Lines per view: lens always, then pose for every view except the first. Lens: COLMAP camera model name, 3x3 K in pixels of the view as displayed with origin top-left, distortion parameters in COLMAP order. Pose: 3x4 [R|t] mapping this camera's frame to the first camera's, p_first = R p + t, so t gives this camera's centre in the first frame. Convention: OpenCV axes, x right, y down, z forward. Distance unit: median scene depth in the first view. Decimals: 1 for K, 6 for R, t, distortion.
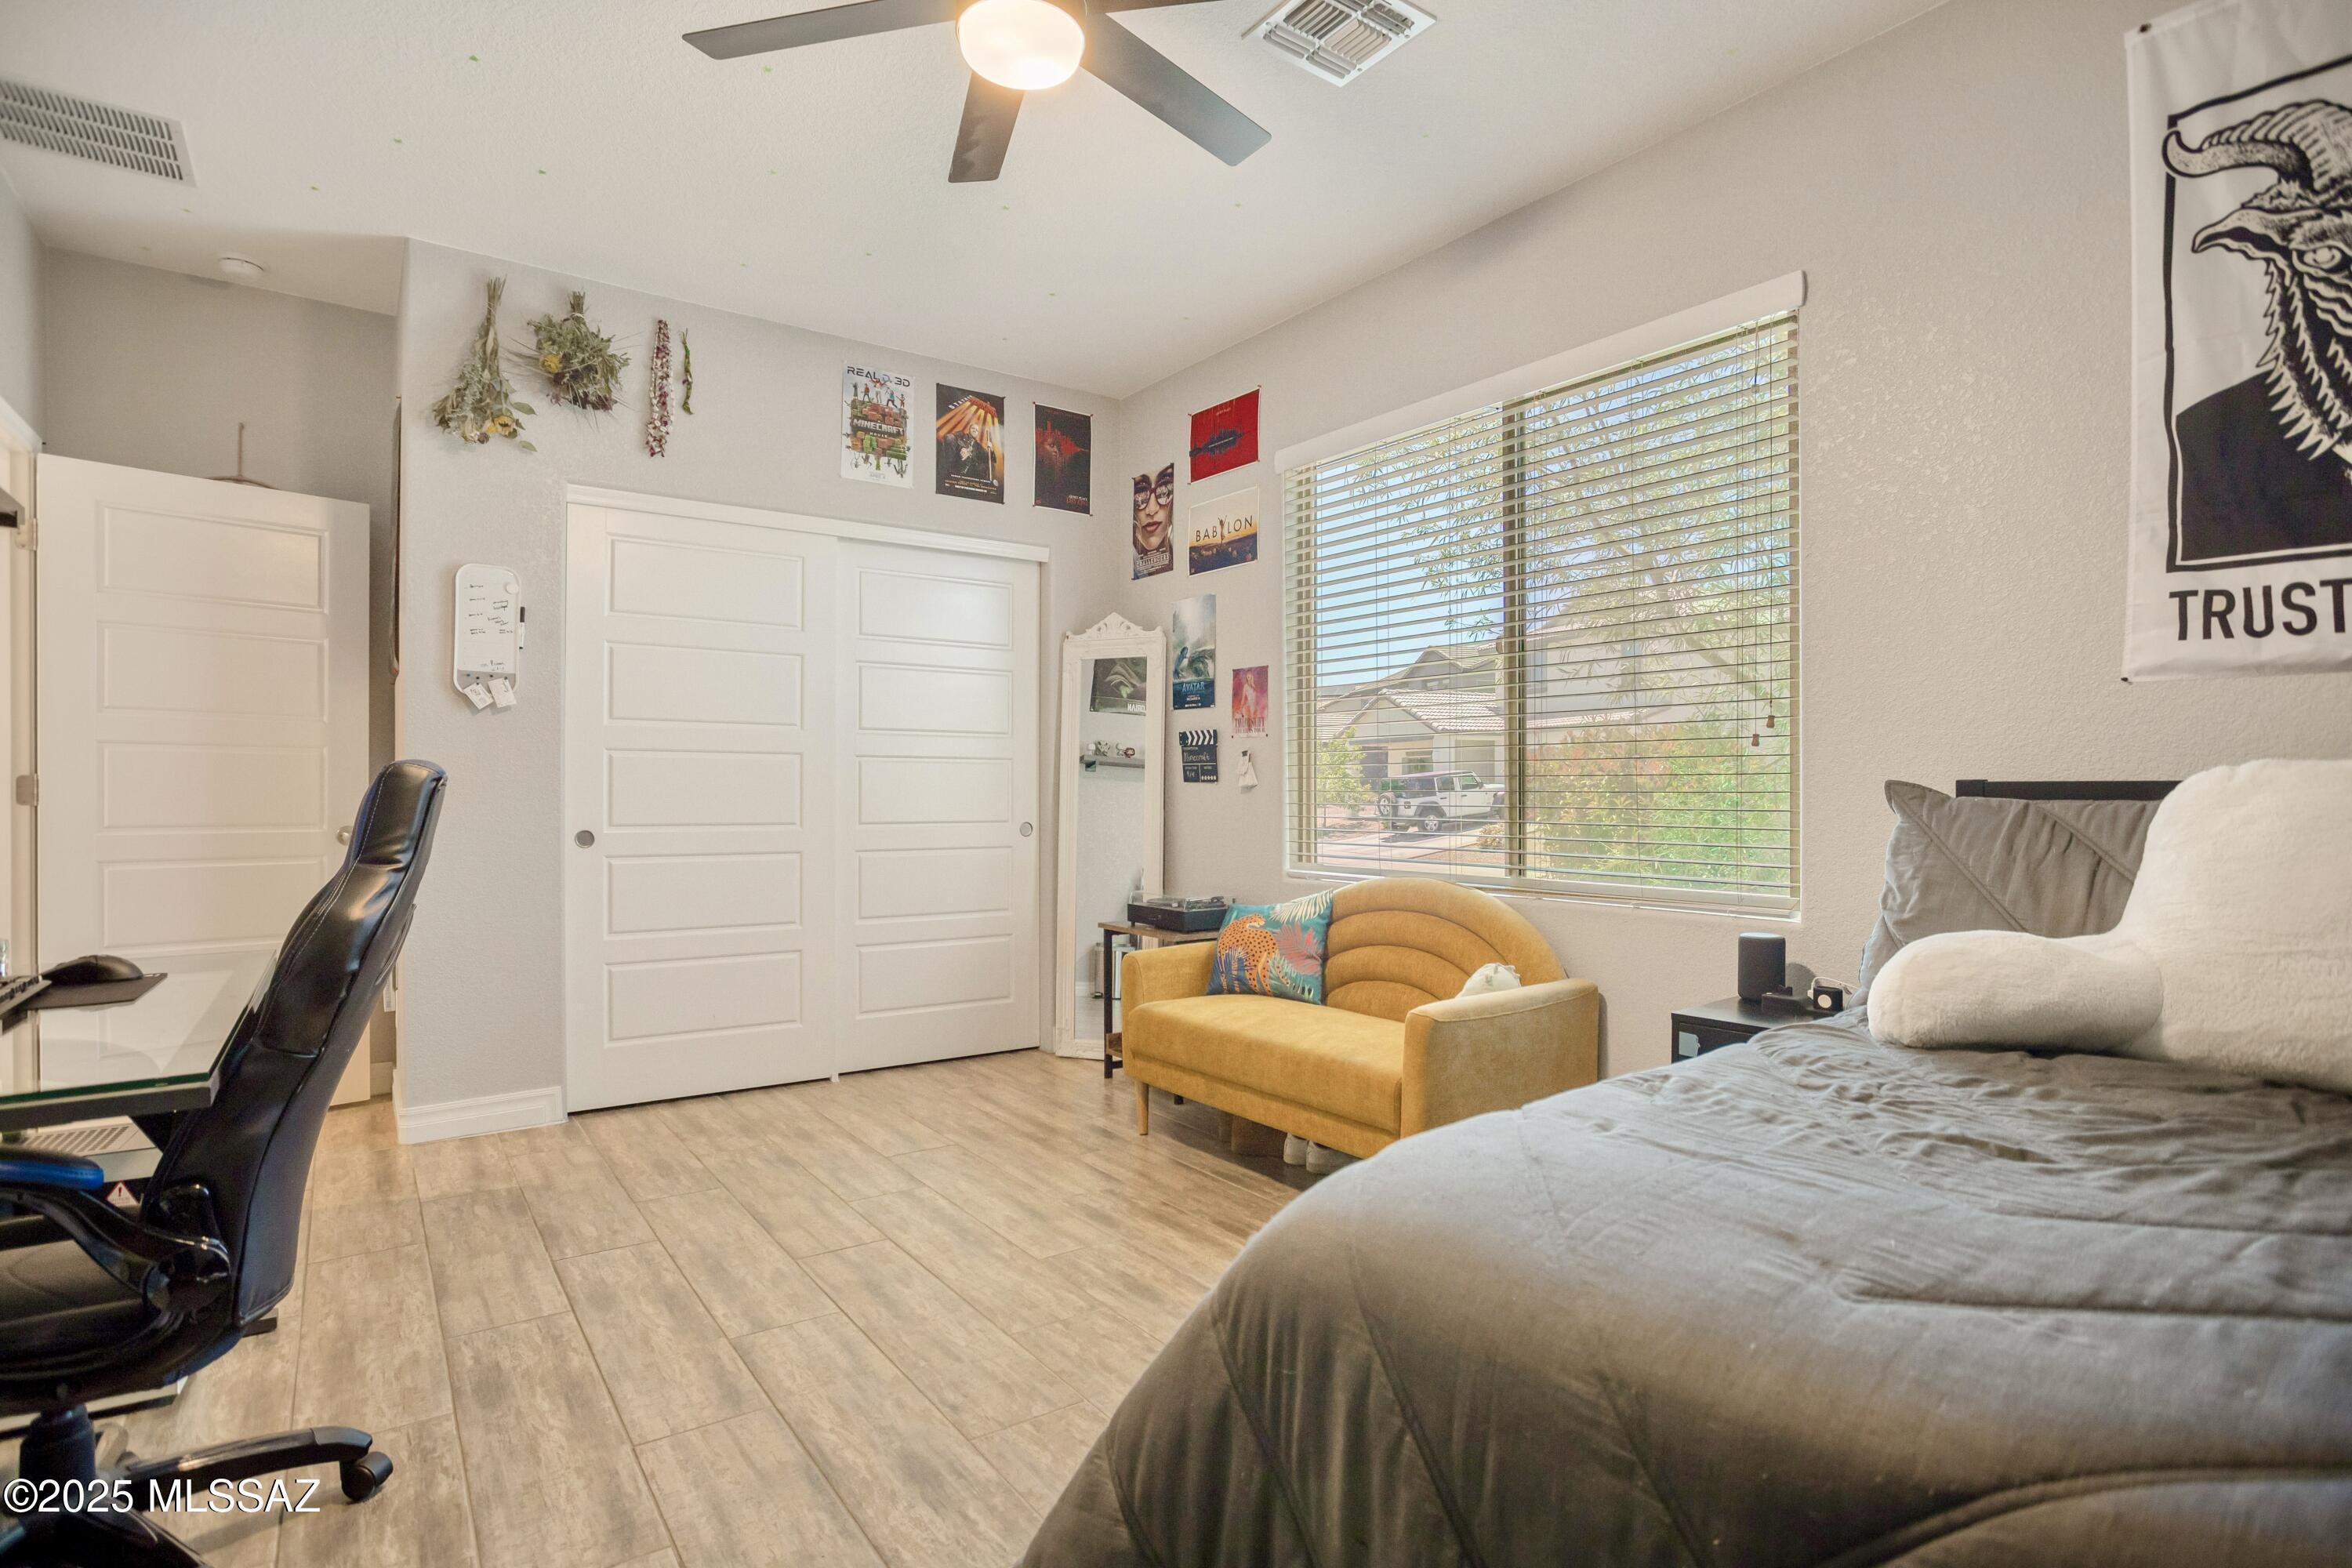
lens RADIAL K [[1203.8, 0, 1176.0], [0, 1203.8, 784.0], [0, 0, 1]] dist [-0.023186, 0.001530]
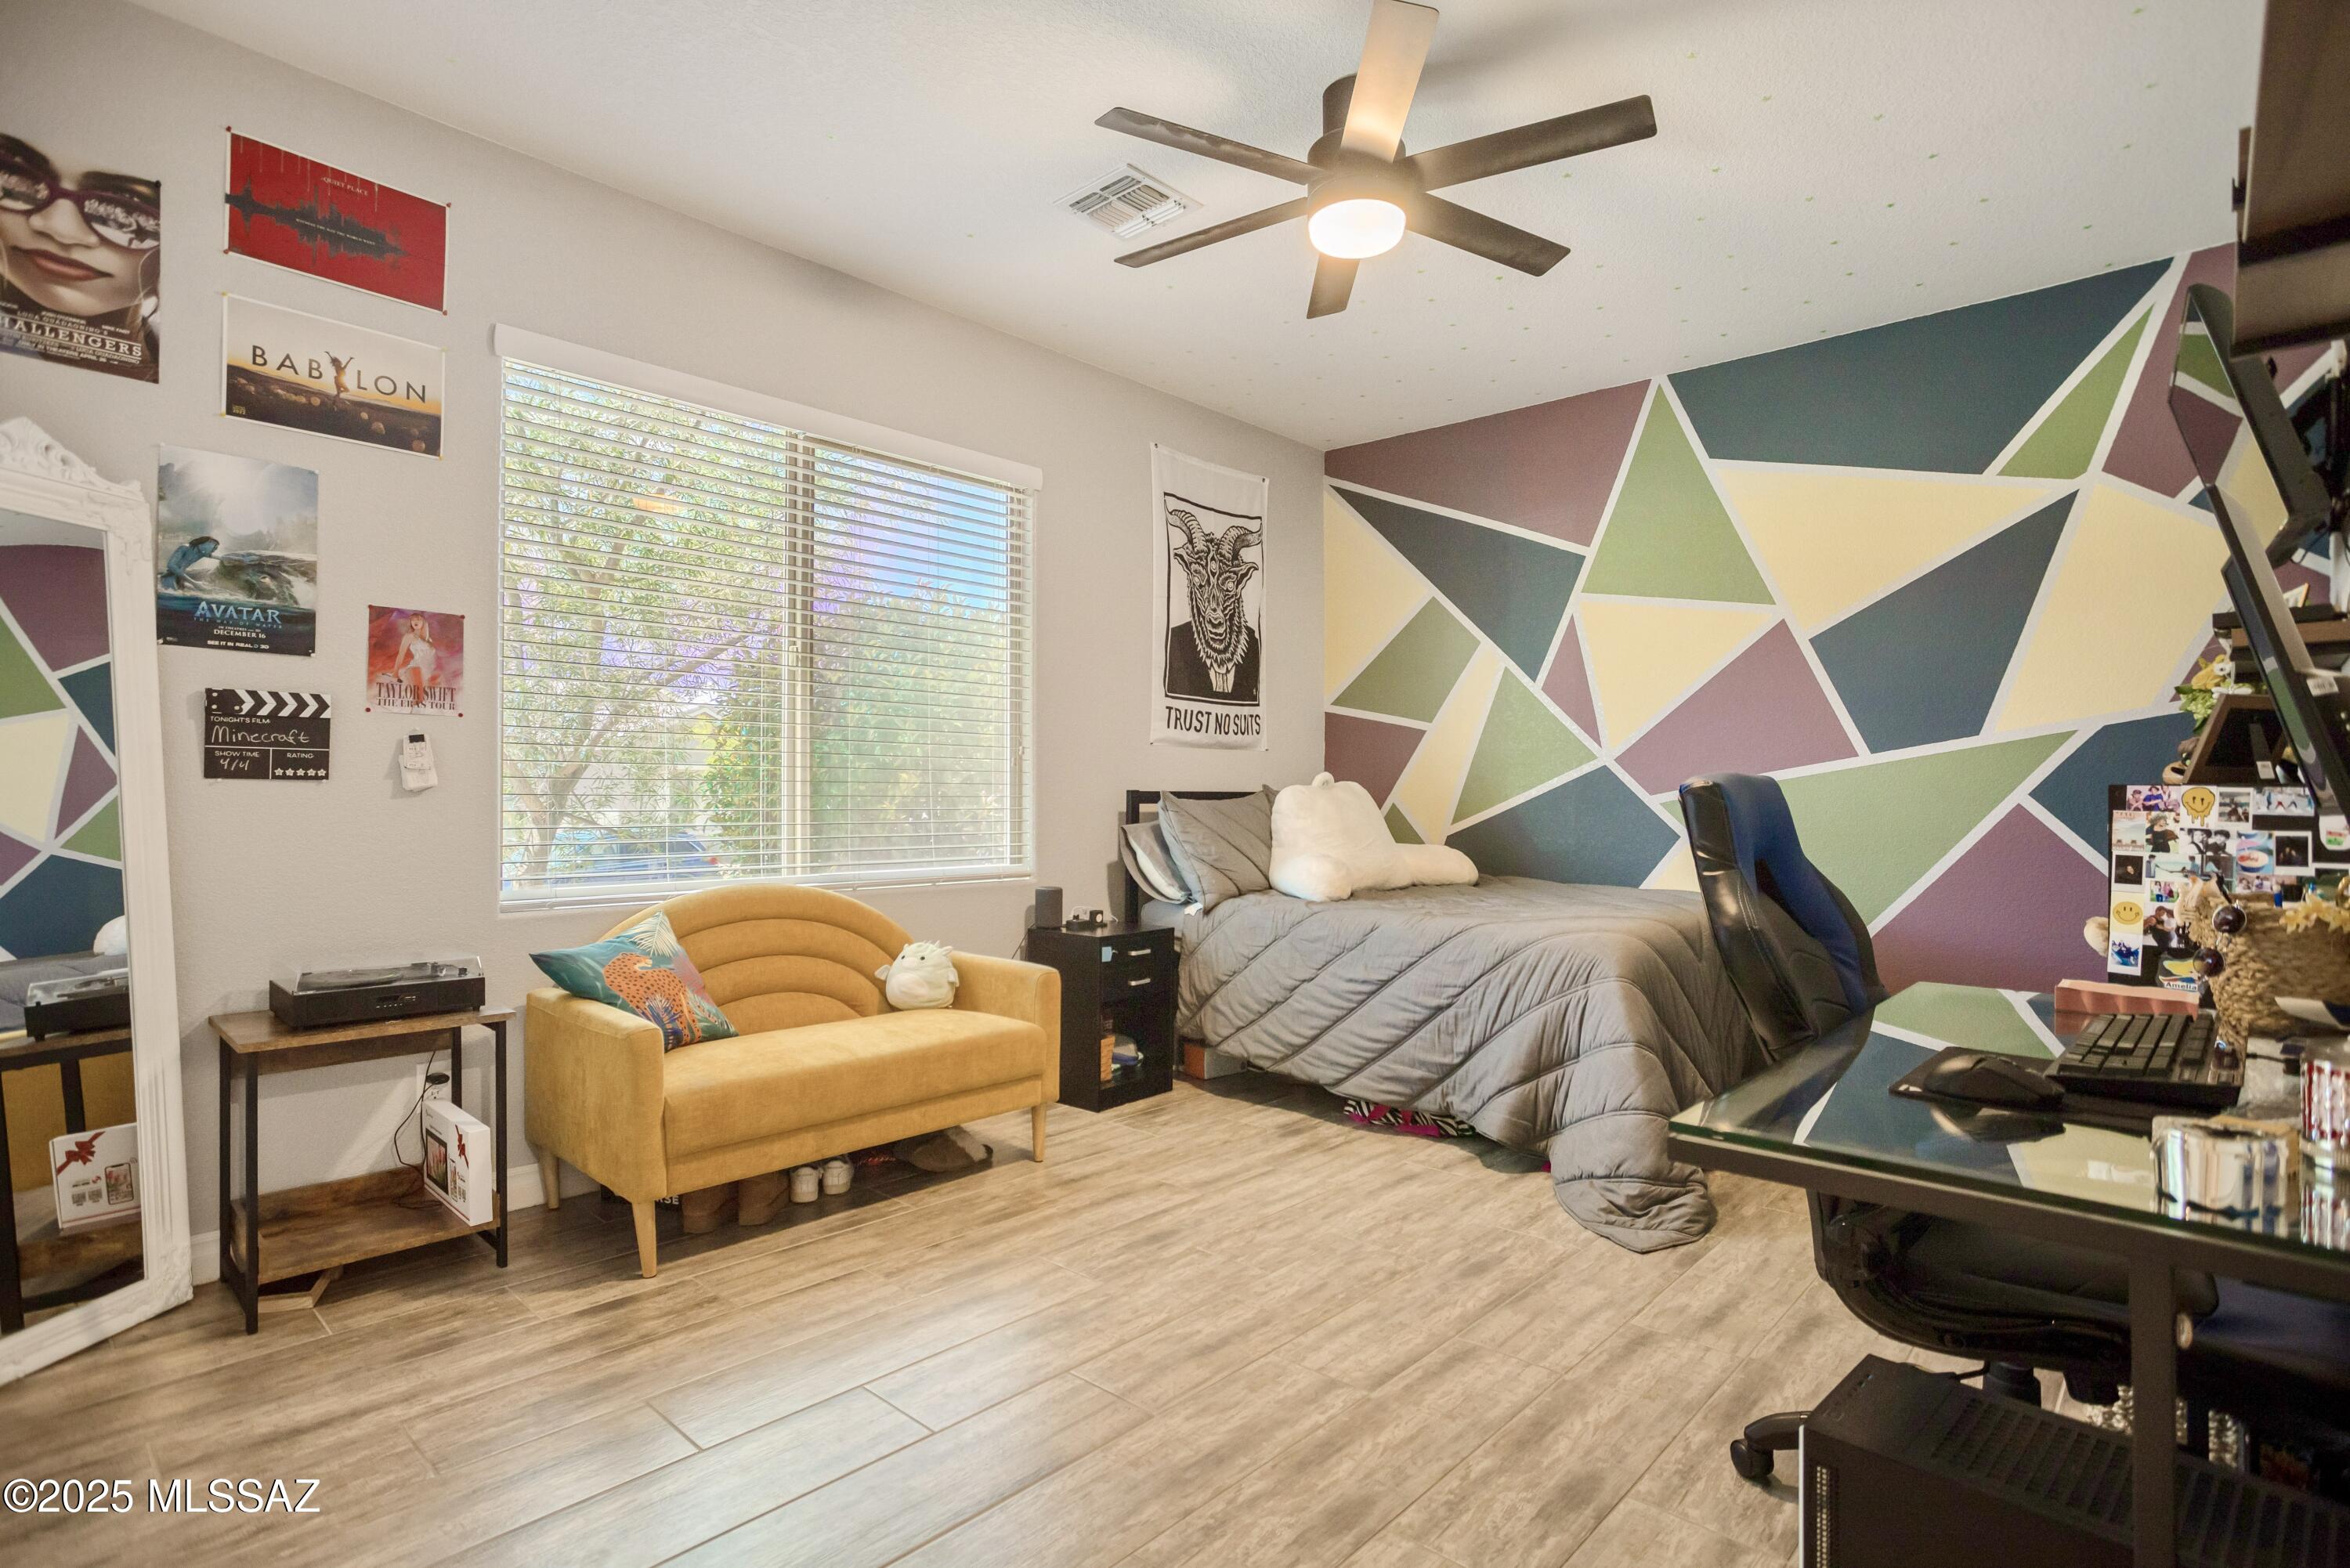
lens RADIAL K [[1180.8, 0, 1175.0], [0, 1180.8, 784.0], [0, 0, 1]] dist [-0.056761, 0.035582]
pose [[-0.223019, 0.002371, 0.974811, -0.771440], [-0.012422, 0.999909, -0.005274, -0.002172], [-0.974735, -0.013285, -0.222970, 0.852644]]
